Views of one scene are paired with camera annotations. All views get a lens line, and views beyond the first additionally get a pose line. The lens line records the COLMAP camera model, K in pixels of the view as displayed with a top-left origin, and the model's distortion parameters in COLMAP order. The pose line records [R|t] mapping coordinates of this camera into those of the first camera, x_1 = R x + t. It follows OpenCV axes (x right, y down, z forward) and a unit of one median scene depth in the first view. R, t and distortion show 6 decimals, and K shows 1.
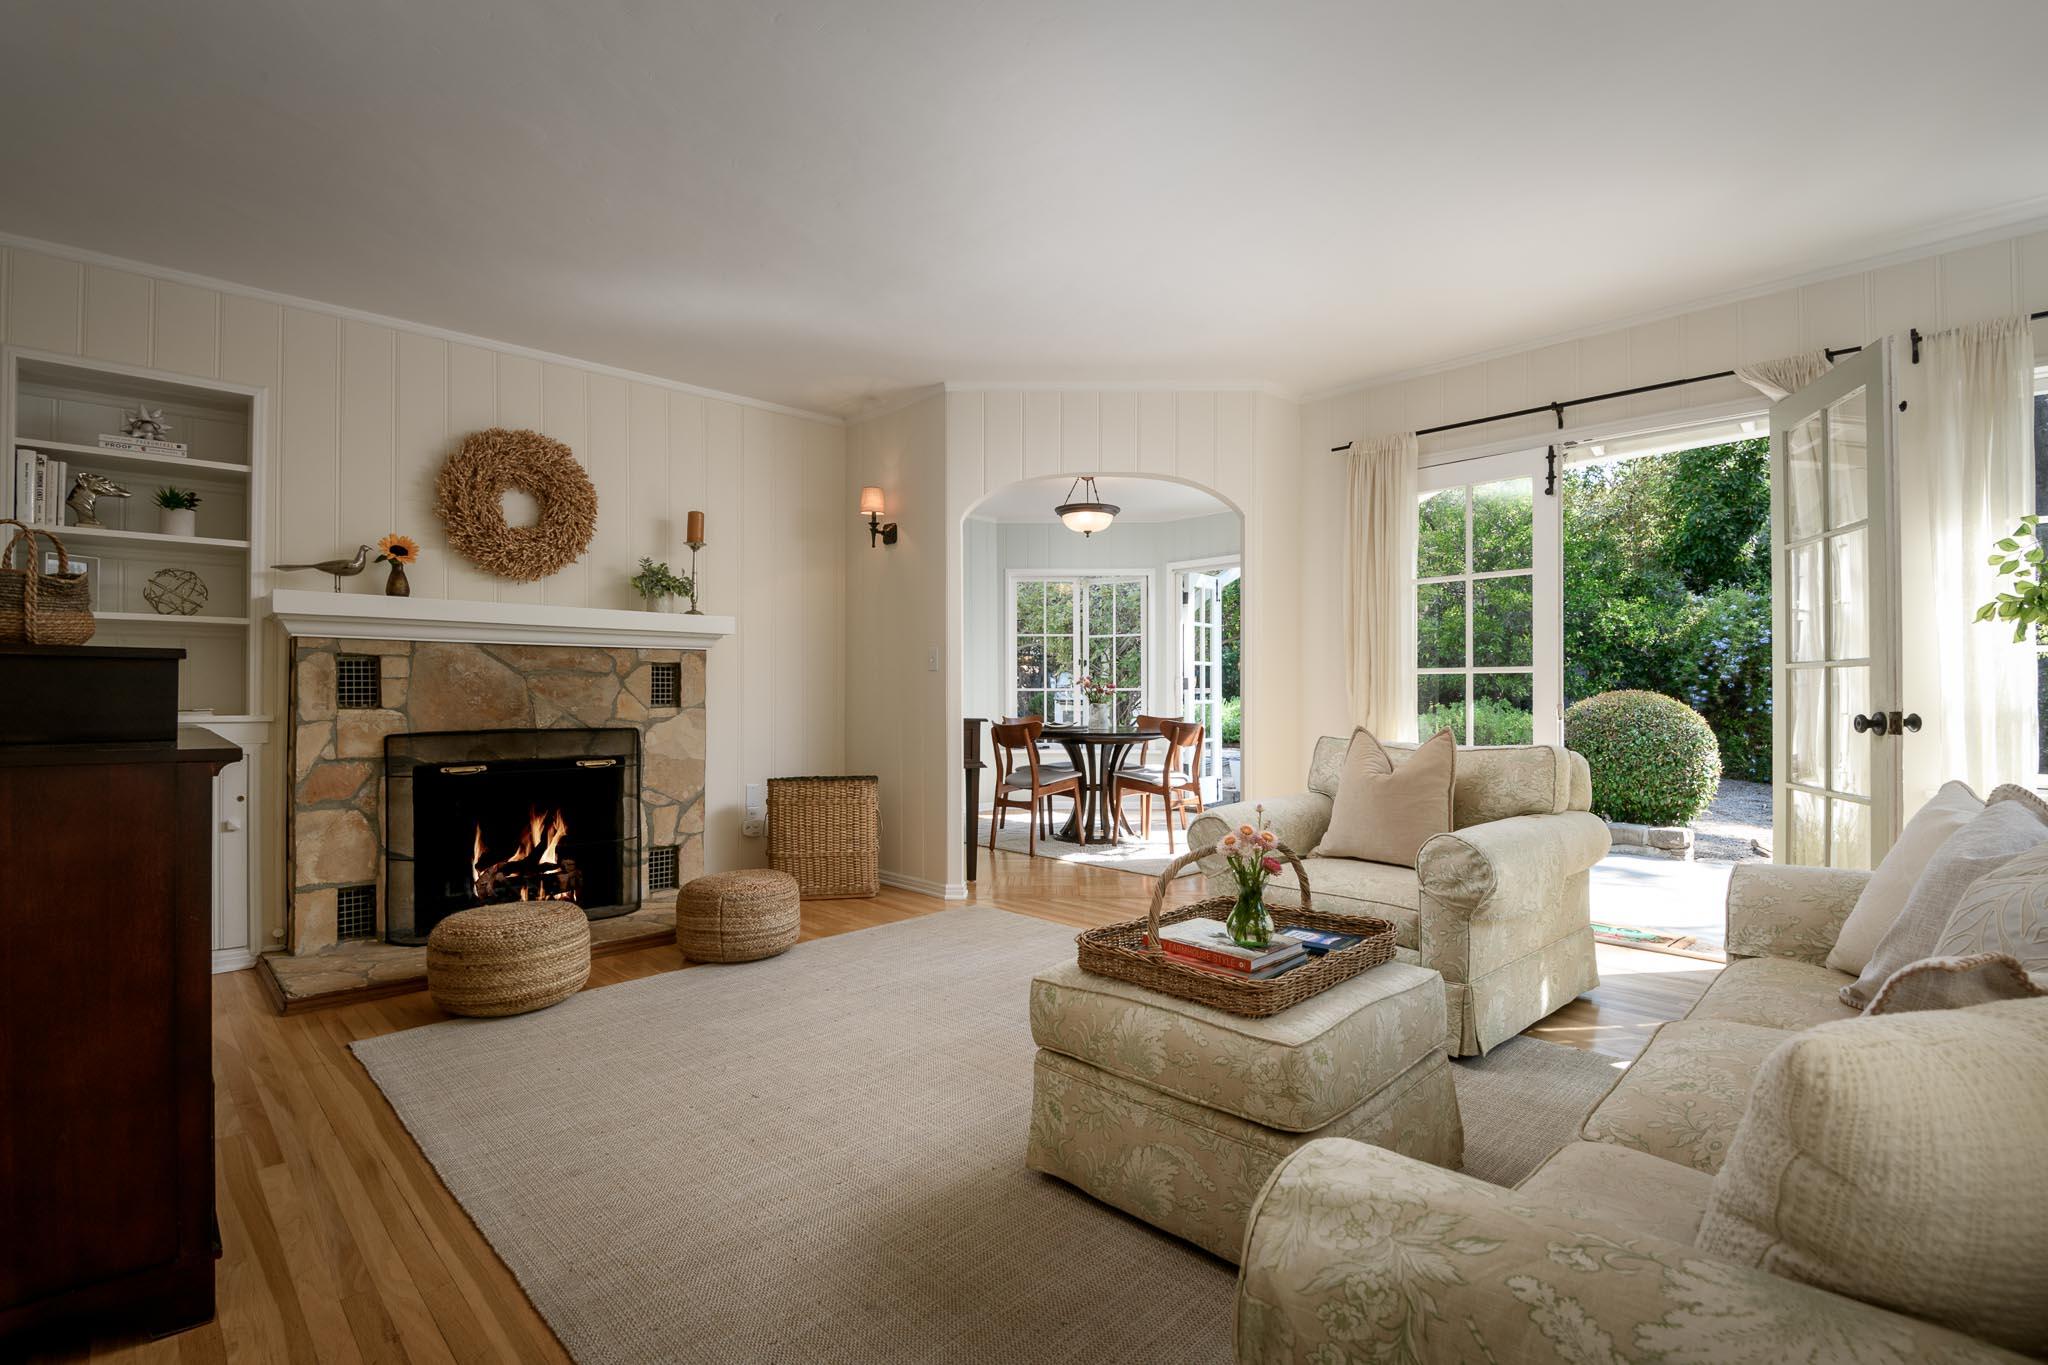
lens RADIAL K [[938.2, 0, 1020.9], [0, 938.2, 687.8], [0, 0, 1]] dist [-0.000384, -0.001181]
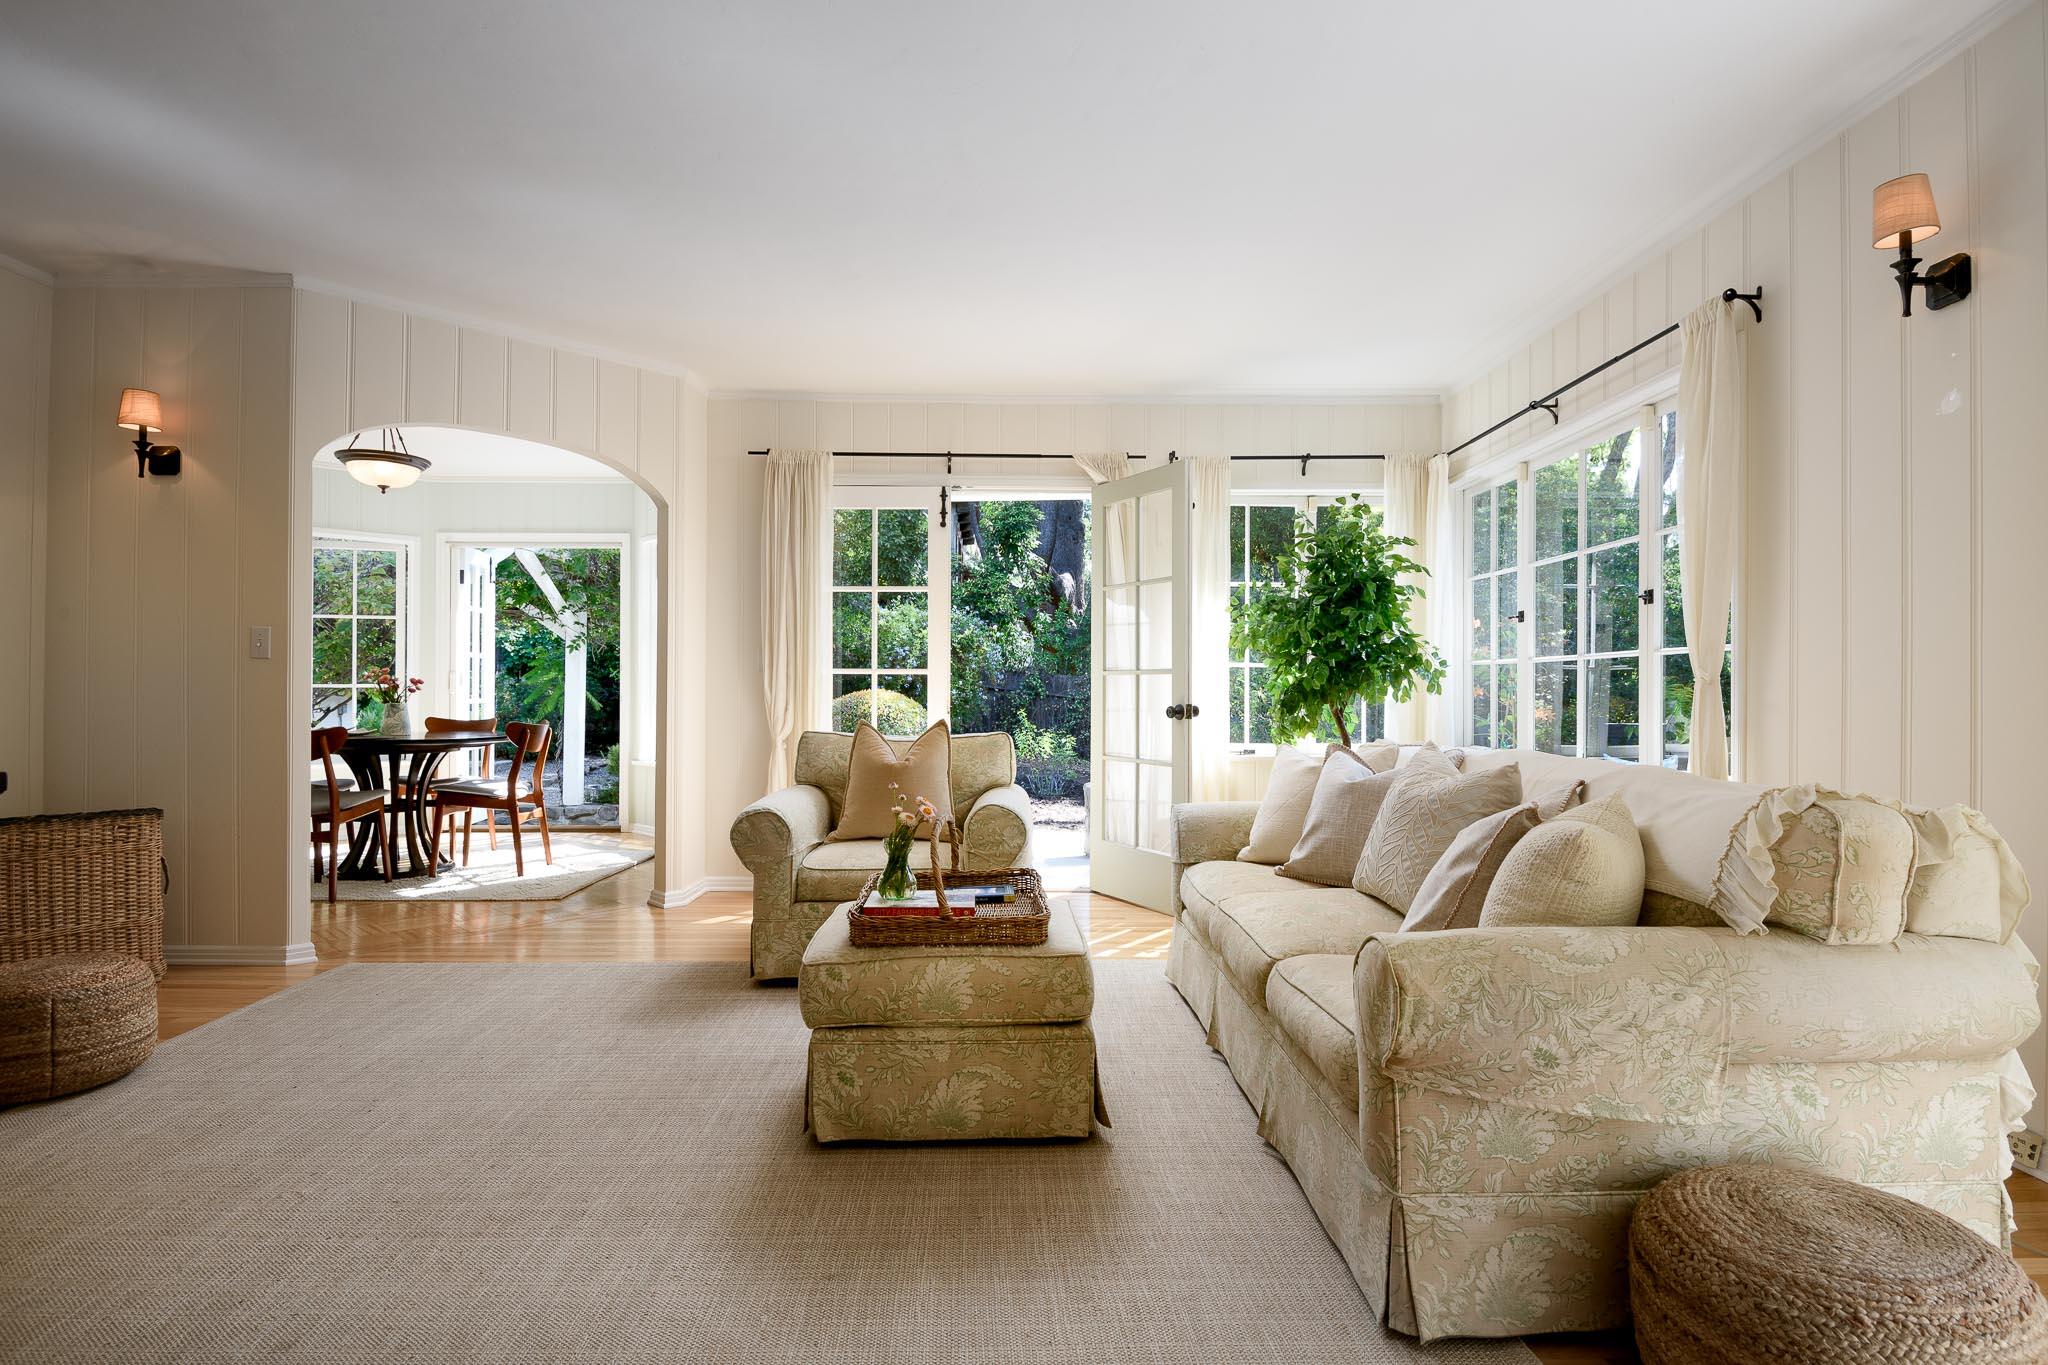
lens RADIAL K [[1029.2, 0, 1021.9], [0, 1029.2, 682.5], [0, 0, 1]] dist [-0.021145, -0.003473]
pose [[0.686119, 0.009963, 0.727421, -0.324168], [-0.007213, 0.999950, -0.006892, 0.002211], [-0.727454, -0.000518, 0.686156, 0.024281]]
